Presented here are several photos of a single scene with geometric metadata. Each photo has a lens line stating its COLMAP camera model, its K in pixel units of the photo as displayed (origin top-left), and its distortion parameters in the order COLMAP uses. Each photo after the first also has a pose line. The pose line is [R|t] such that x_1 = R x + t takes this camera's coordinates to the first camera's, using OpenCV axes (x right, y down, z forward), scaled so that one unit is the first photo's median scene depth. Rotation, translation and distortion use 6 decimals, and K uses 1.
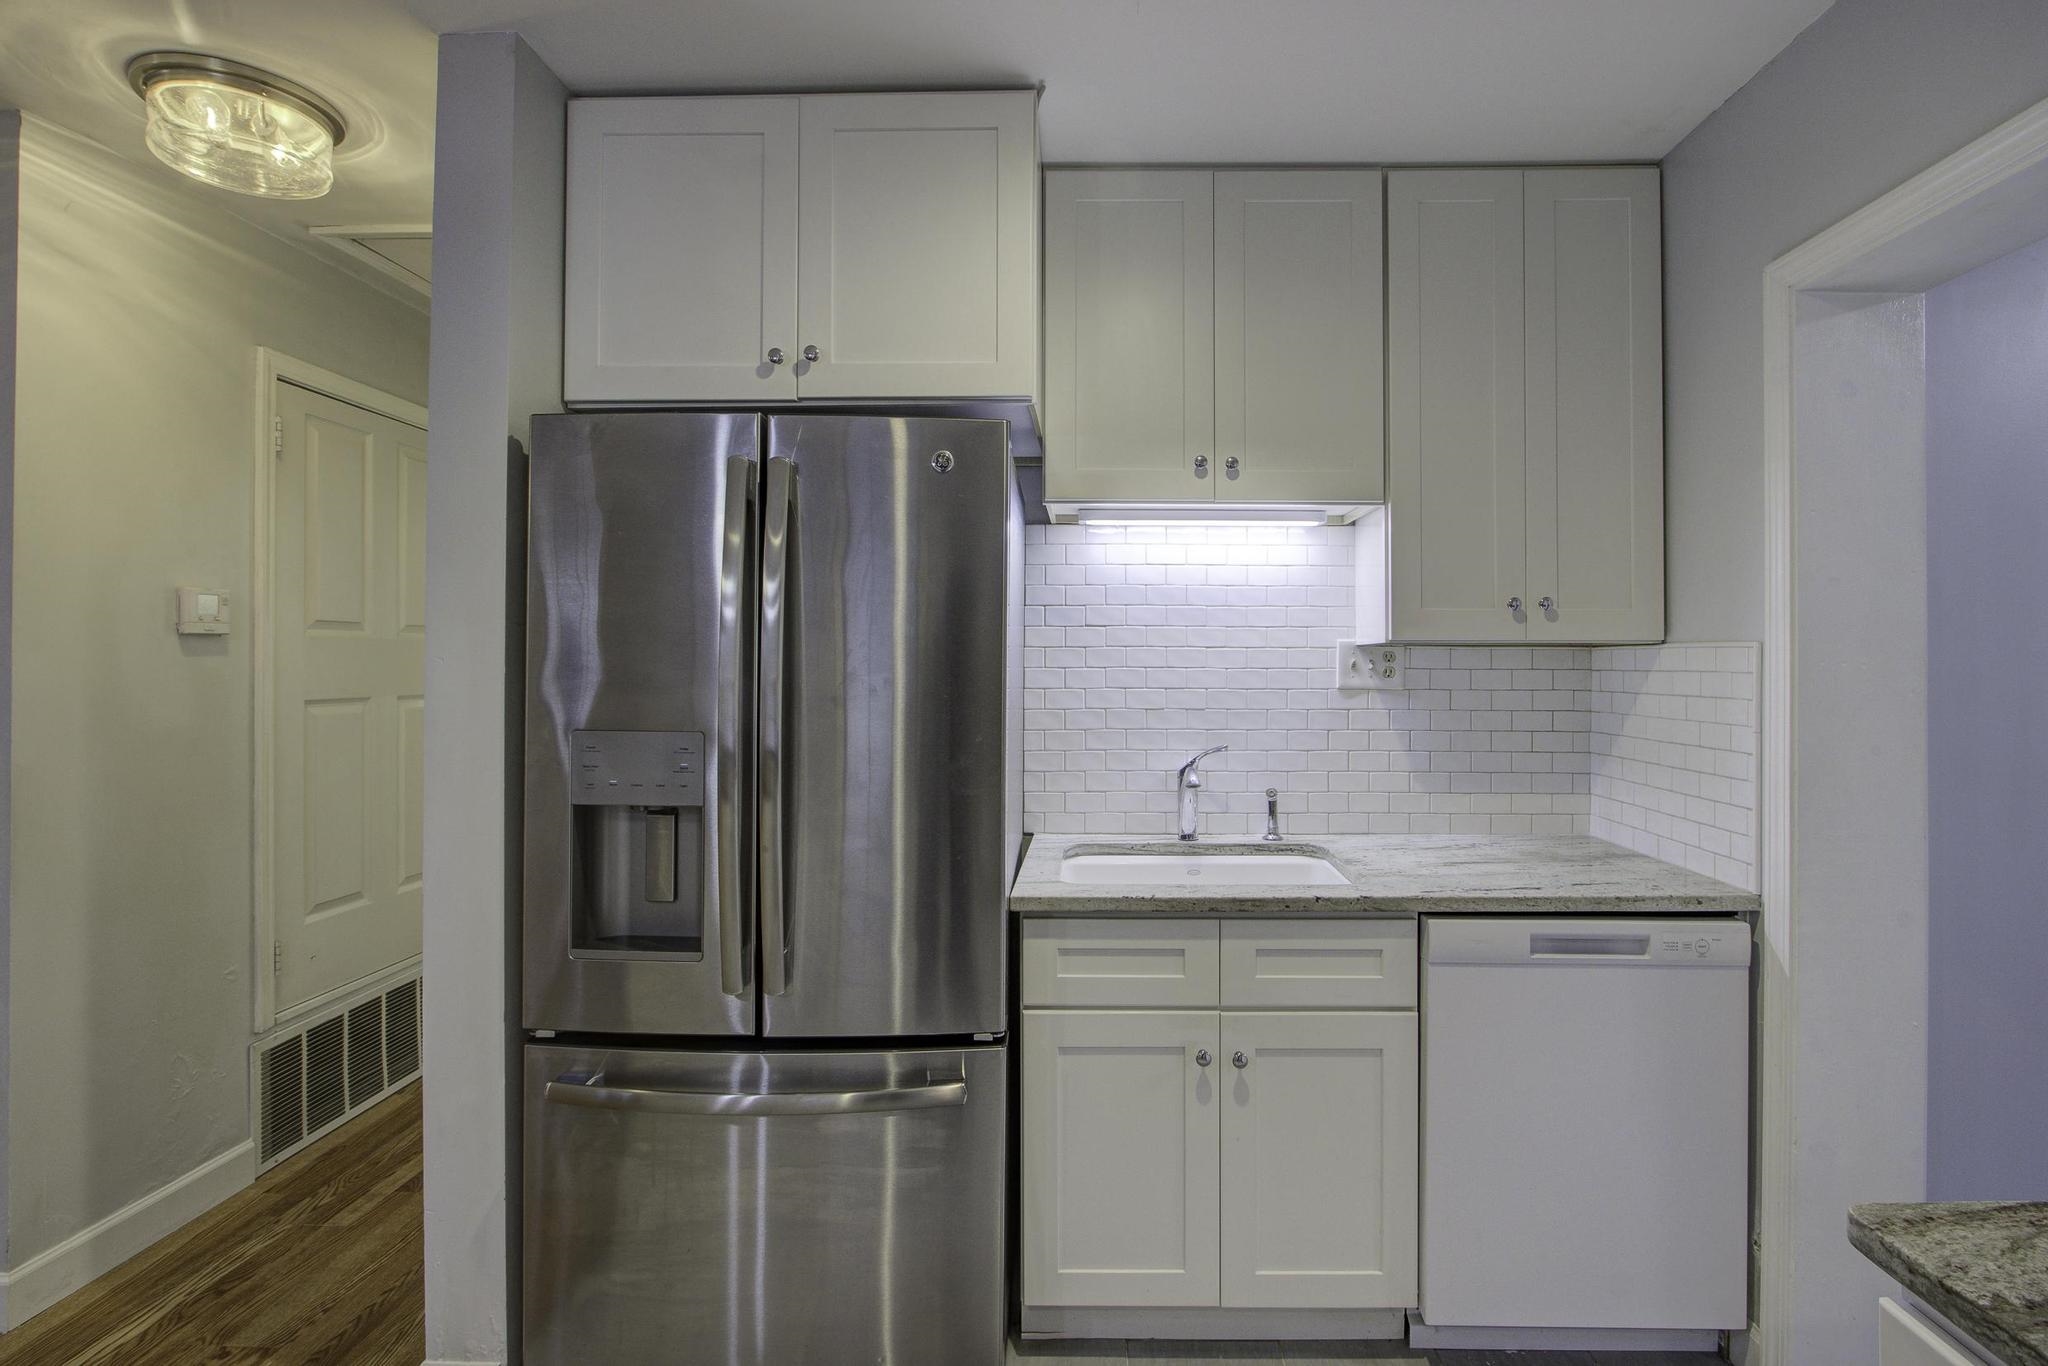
lens RADIAL K [[941.7, 0, 1089.4], [0, 941.7, 658.2], [0, 0, 1]] dist [-0.021925, 0.004240]
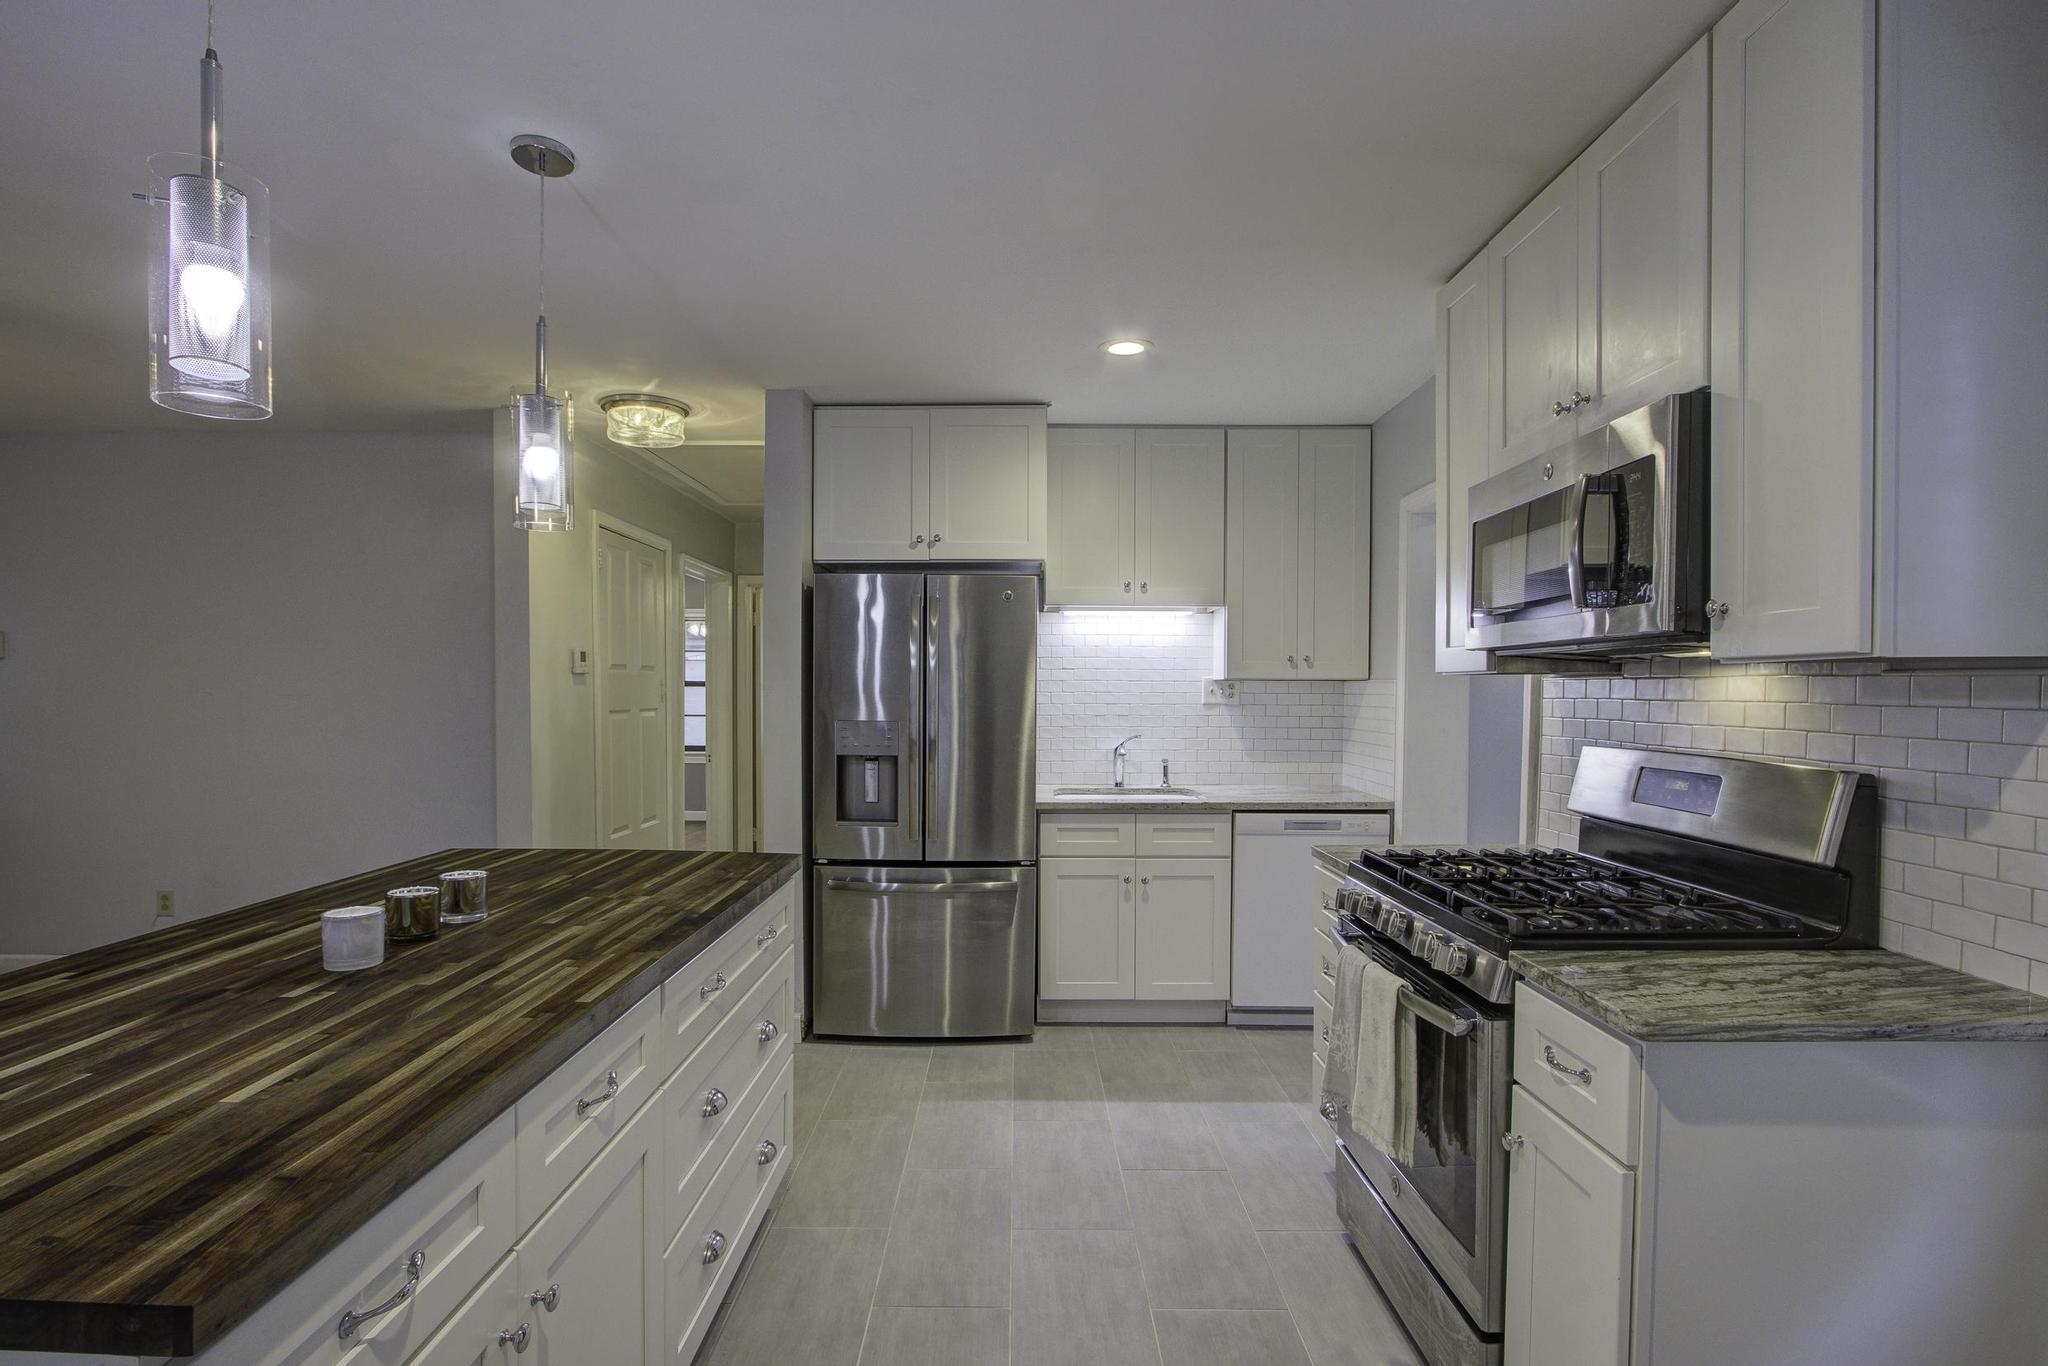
lens RADIAL K [[941.7, 0, 1016.7], [0, 941.7, 709.6], [0, 0, 1]] dist [-0.021925, 0.004240]
pose [[0.999991, 0.001688, 0.003953, -0.113480], [-0.001796, 0.999618, 0.027580, -0.007020], [-0.003905, -0.027587, 0.999612, -0.917493]]
